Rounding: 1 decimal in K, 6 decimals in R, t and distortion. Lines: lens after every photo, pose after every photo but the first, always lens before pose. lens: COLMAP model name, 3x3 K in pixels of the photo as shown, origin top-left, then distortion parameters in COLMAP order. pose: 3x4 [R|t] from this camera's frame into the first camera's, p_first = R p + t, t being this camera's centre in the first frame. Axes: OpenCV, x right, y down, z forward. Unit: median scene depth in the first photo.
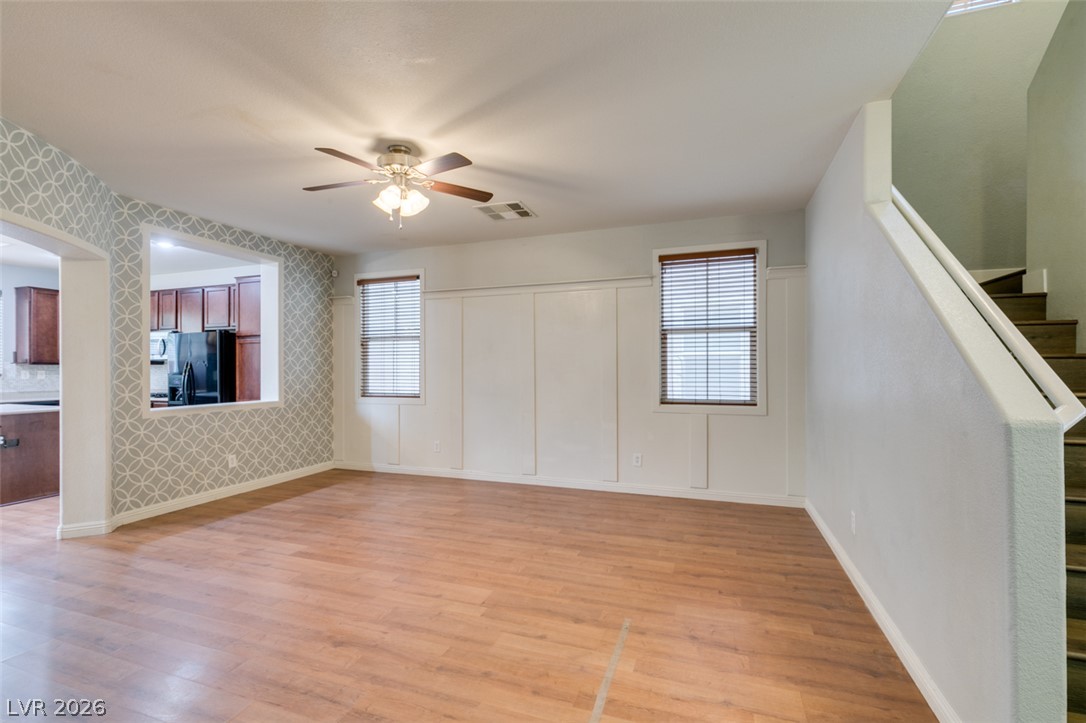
lens RADIAL K [[484.5, 0, 540.9], [0, 484.5, 366.2], [0, 0, 1]] dist [0.002000, -0.000807]
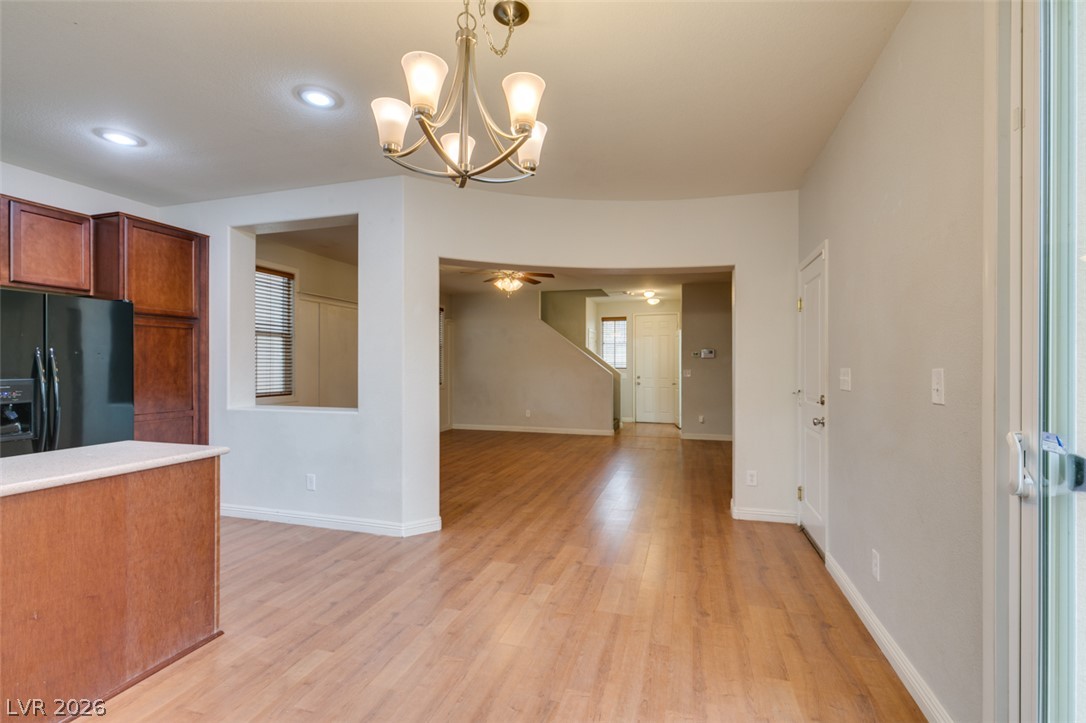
lens RADIAL K [[485.6, 0, 541.1], [0, 485.6, 365.2], [0, 0, 1]] dist [0.004554, -0.000882]
pose [[-0.046576, 0.004840, 0.998903, -1.855433], [-0.003113, 0.999983, -0.004991, 0.008924], [-0.998910, -0.003342, -0.046560, 0.757054]]
